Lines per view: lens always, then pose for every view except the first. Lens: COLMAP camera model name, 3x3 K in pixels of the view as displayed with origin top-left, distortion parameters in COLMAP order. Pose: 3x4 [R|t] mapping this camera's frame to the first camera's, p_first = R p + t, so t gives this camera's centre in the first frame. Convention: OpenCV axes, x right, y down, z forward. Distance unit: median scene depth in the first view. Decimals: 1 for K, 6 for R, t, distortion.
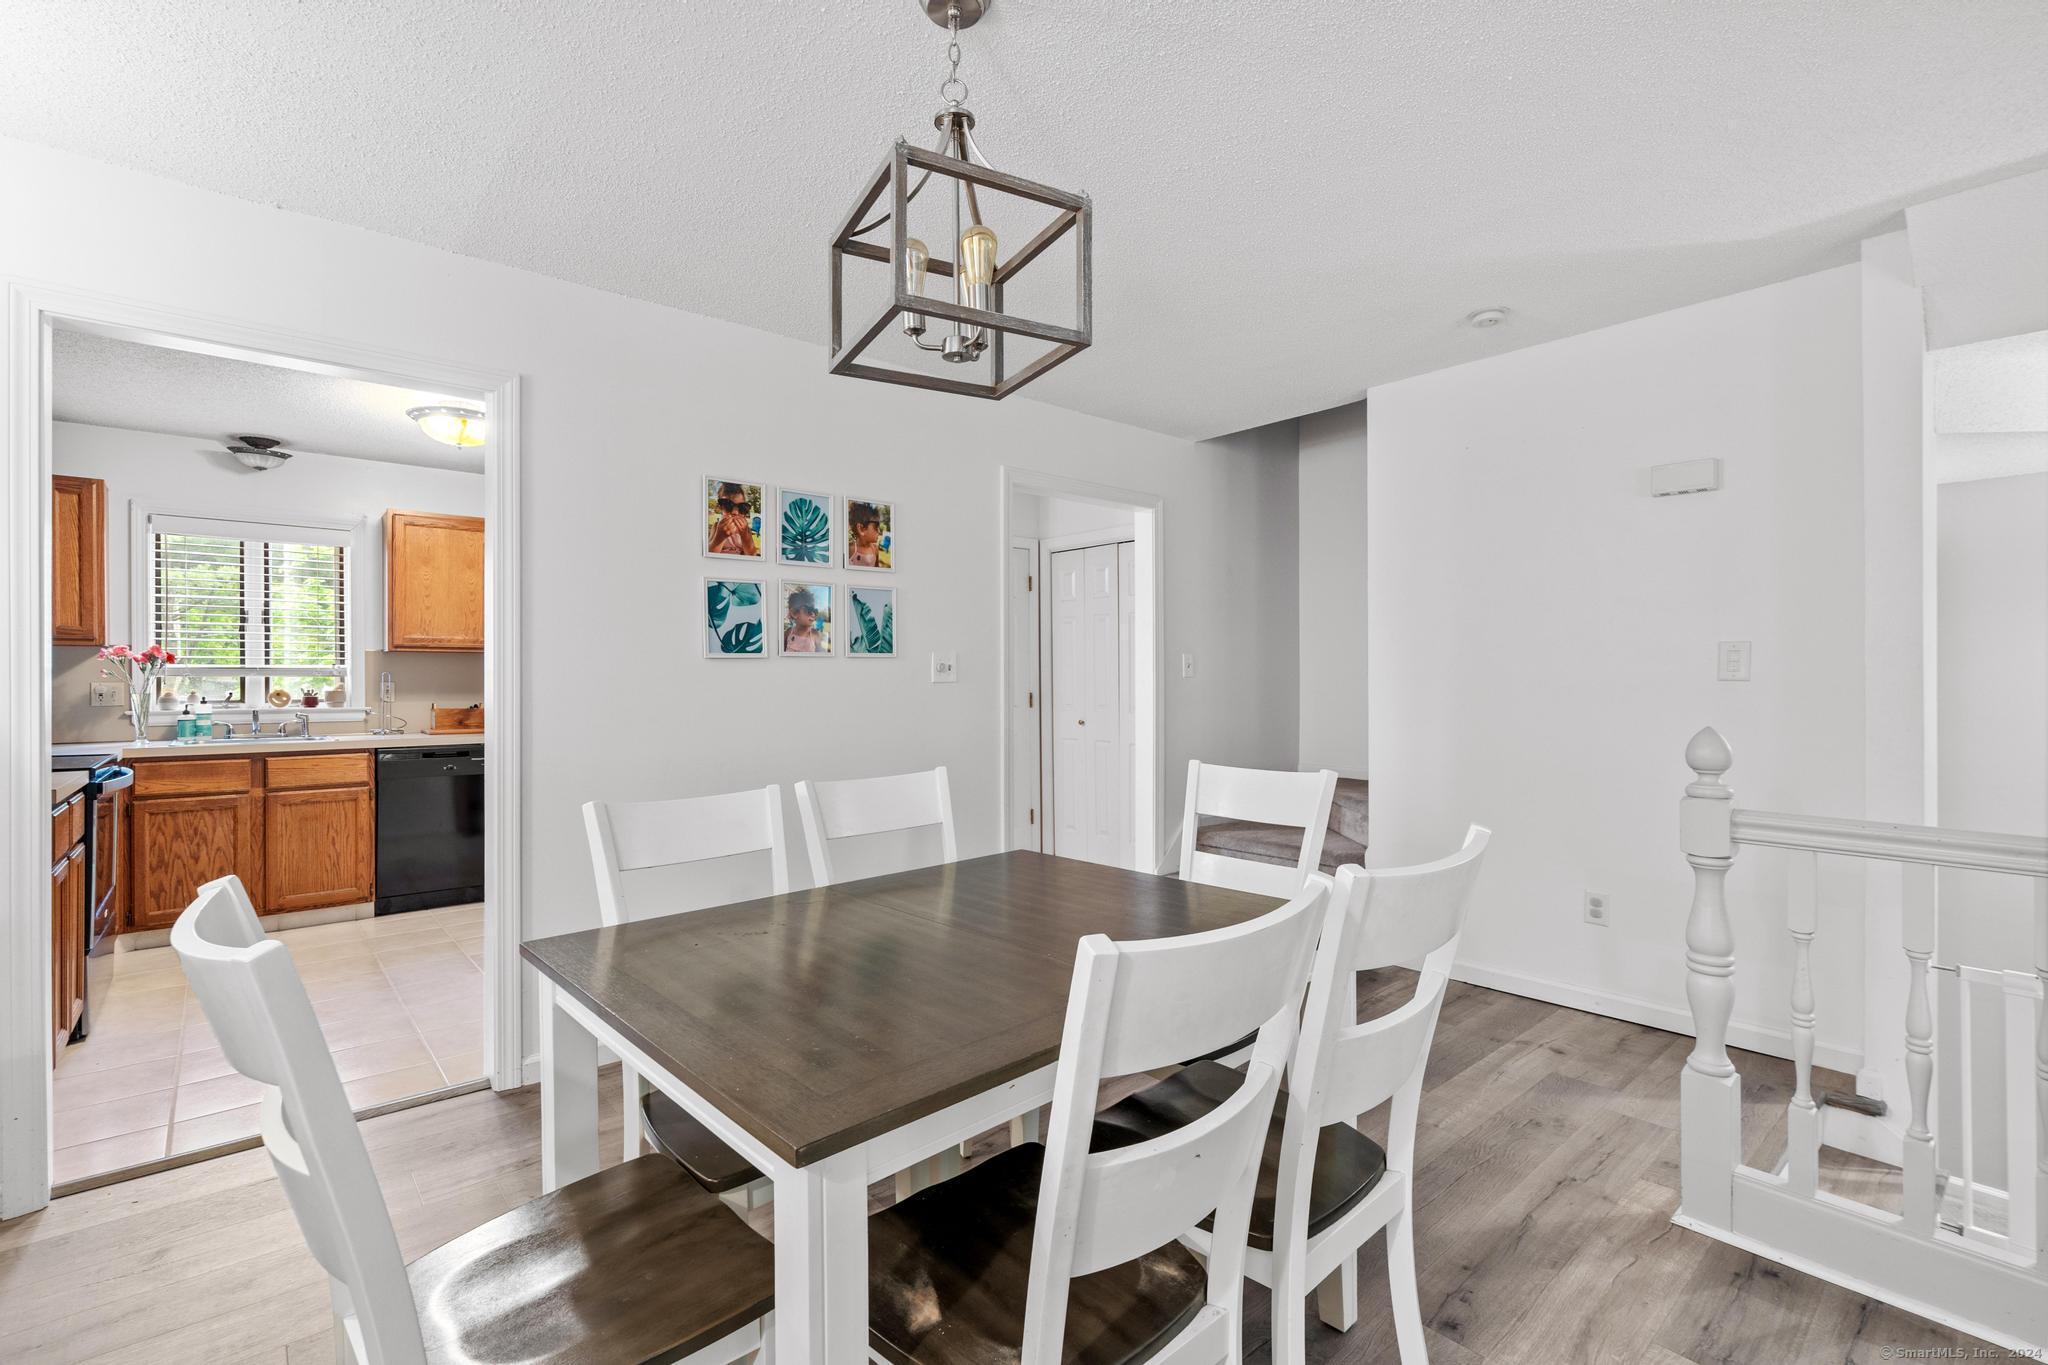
lens RADIAL K [[895.5, 0, 1014.9], [0, 895.5, 678.6], [0, 0, 1]] dist [-0.017947, 0.004676]
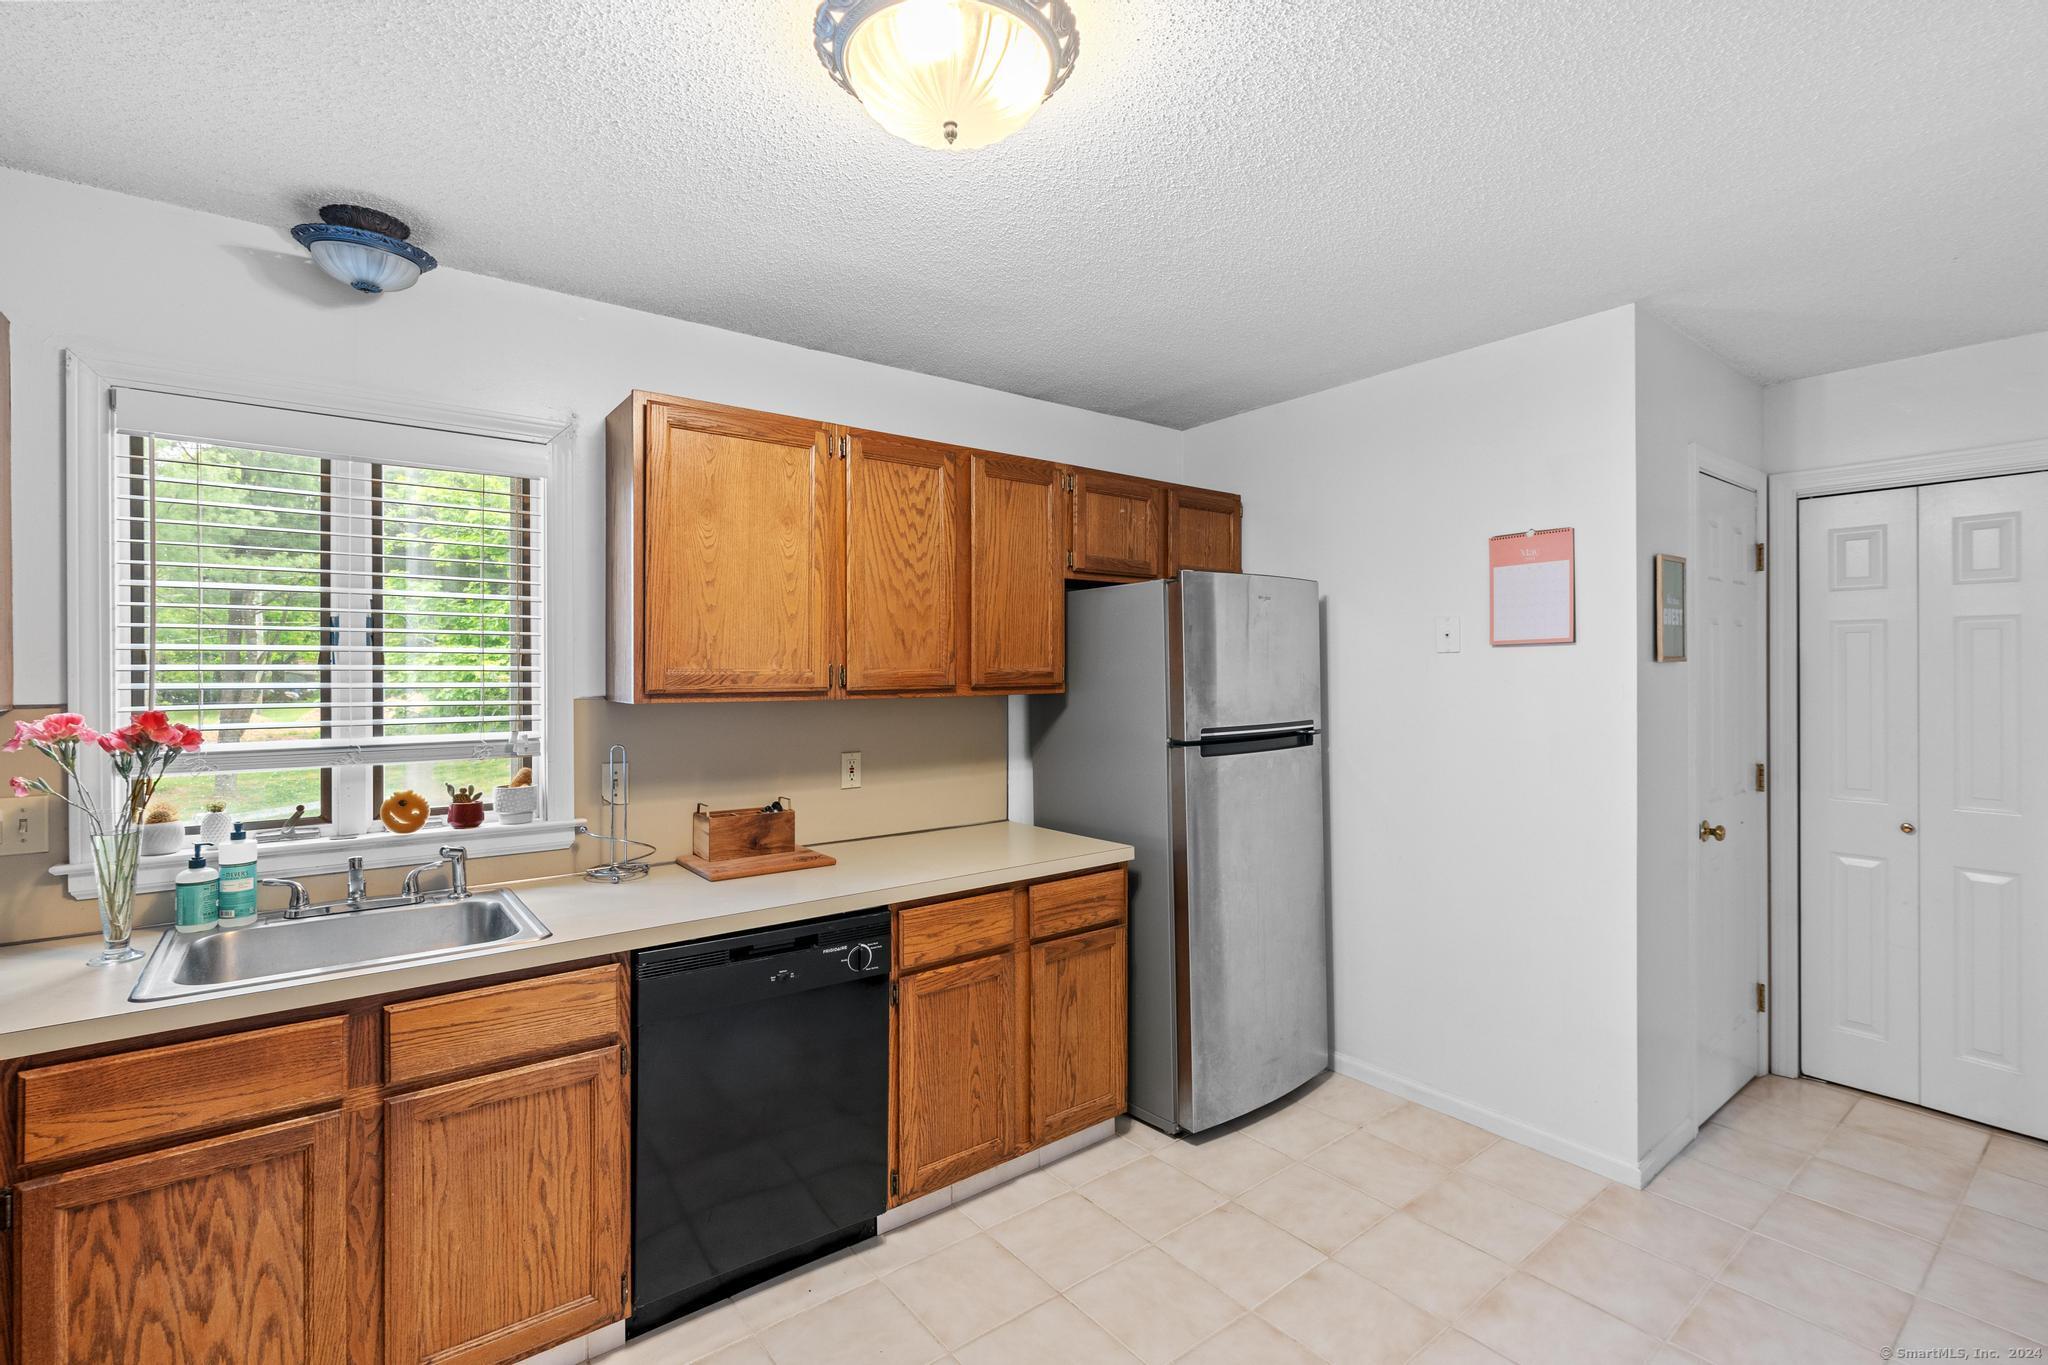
lens RADIAL K [[914.1, 0, 1017.0], [0, 914.1, 669.8], [0, 0, 1]] dist [-0.013560, 0.004575]
pose [[0.997867, 0.000336, -0.065278, -0.510252], [-0.000532, 0.999995, -0.002979, -0.050509], [0.065276, 0.003007, 0.997863, 0.583649]]
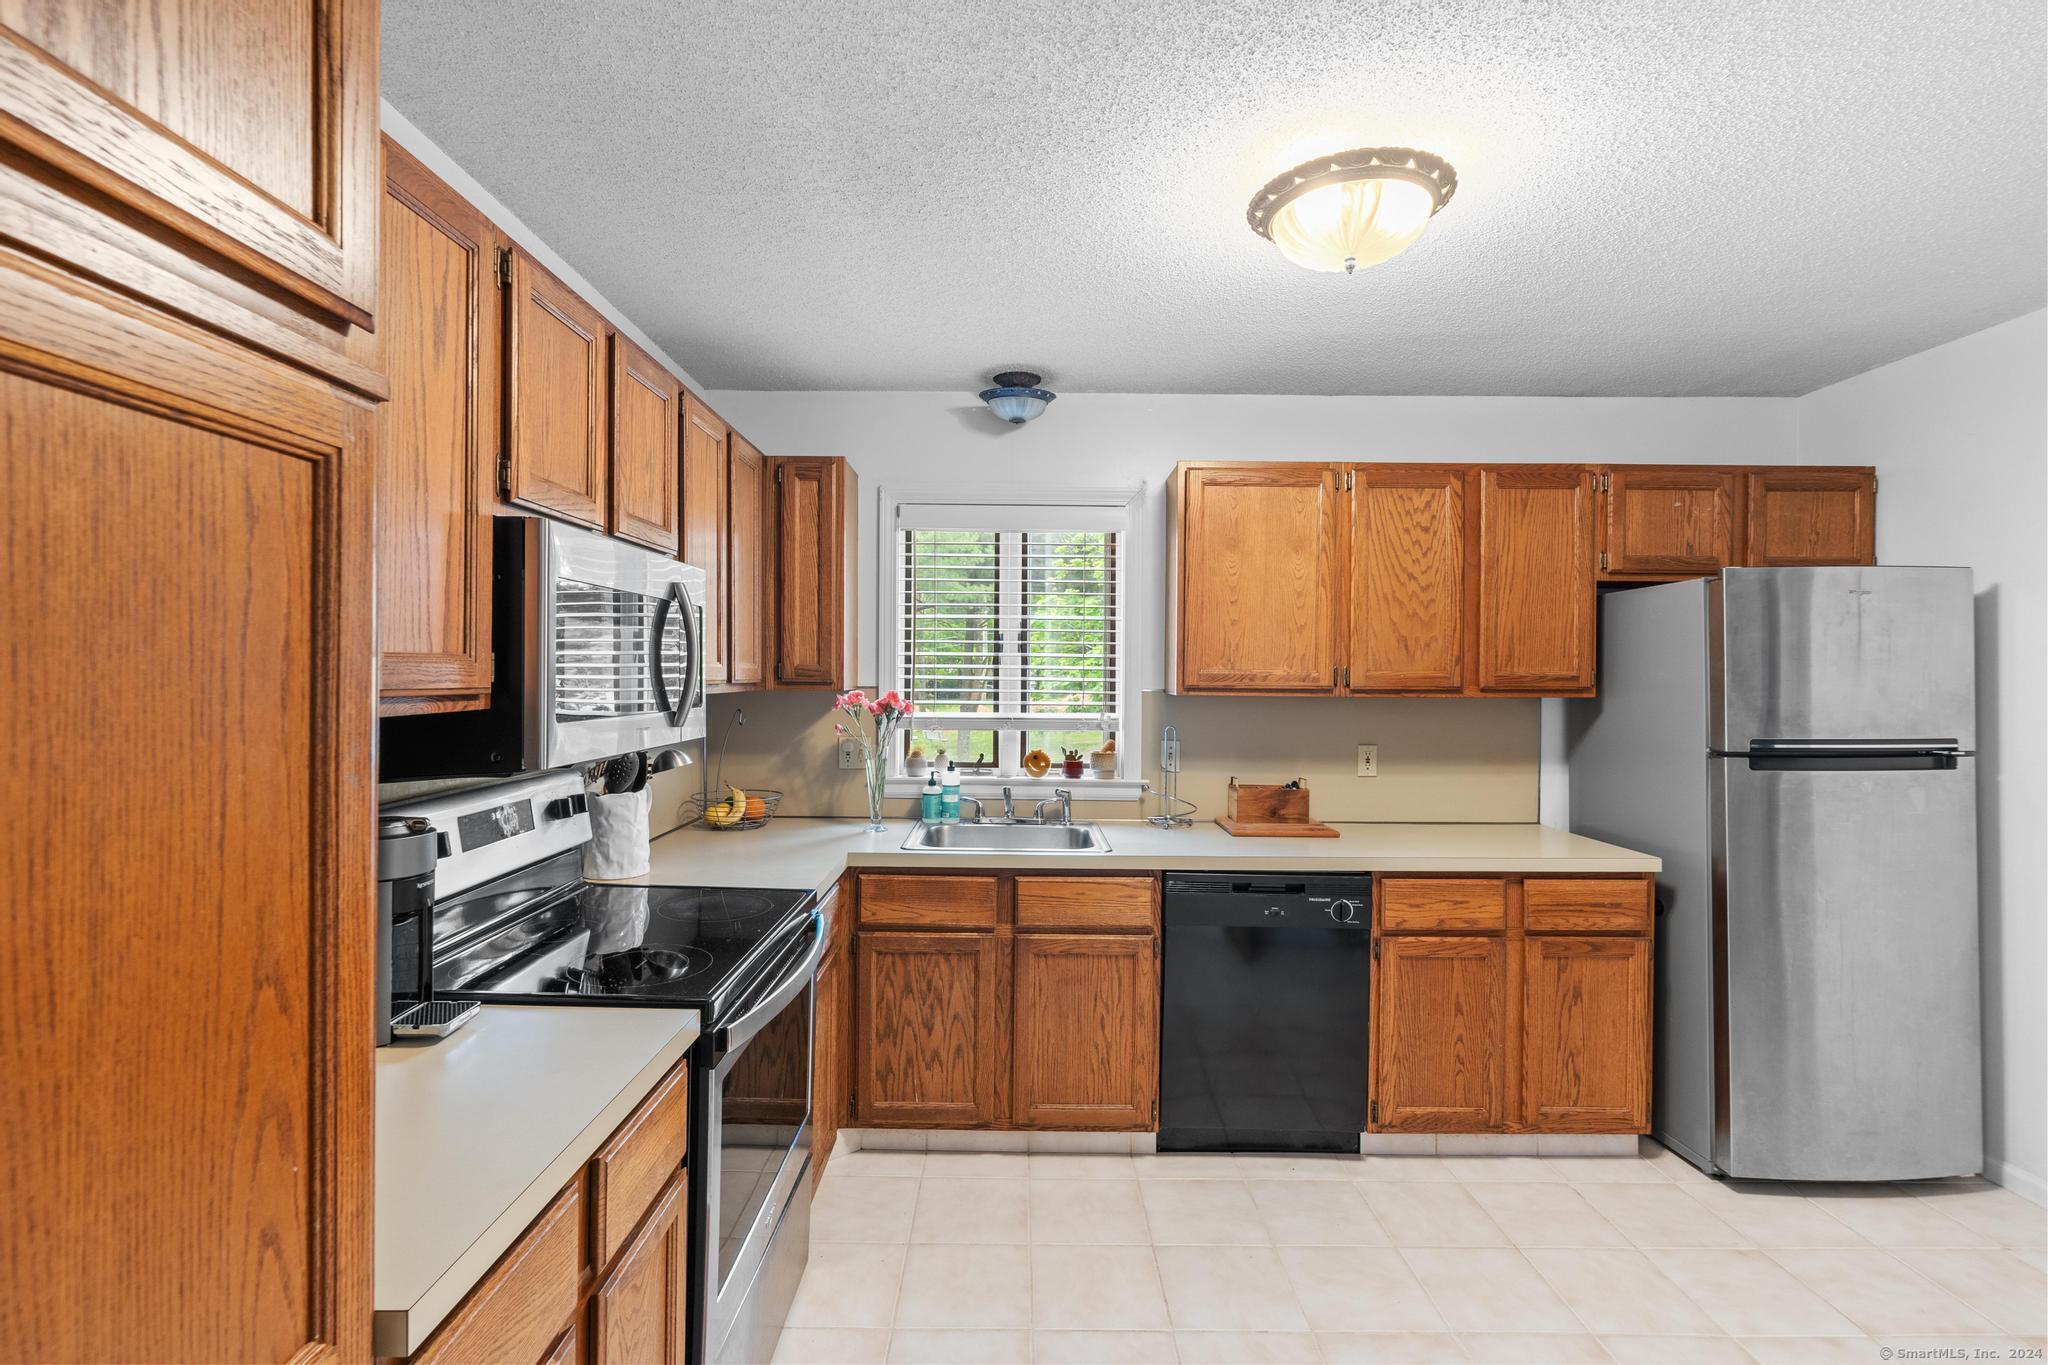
lens RADIAL K [[930.5, 0, 1026.1], [0, 930.5, 675.0], [0, 0, 1]] dist [-0.003907, 0.000242]
pose [[0.754409, 0.010546, -0.656320, -0.388344], [-0.011779, 0.999927, 0.002529, -0.048569], [0.656299, 0.005823, 0.754478, 0.480413]]
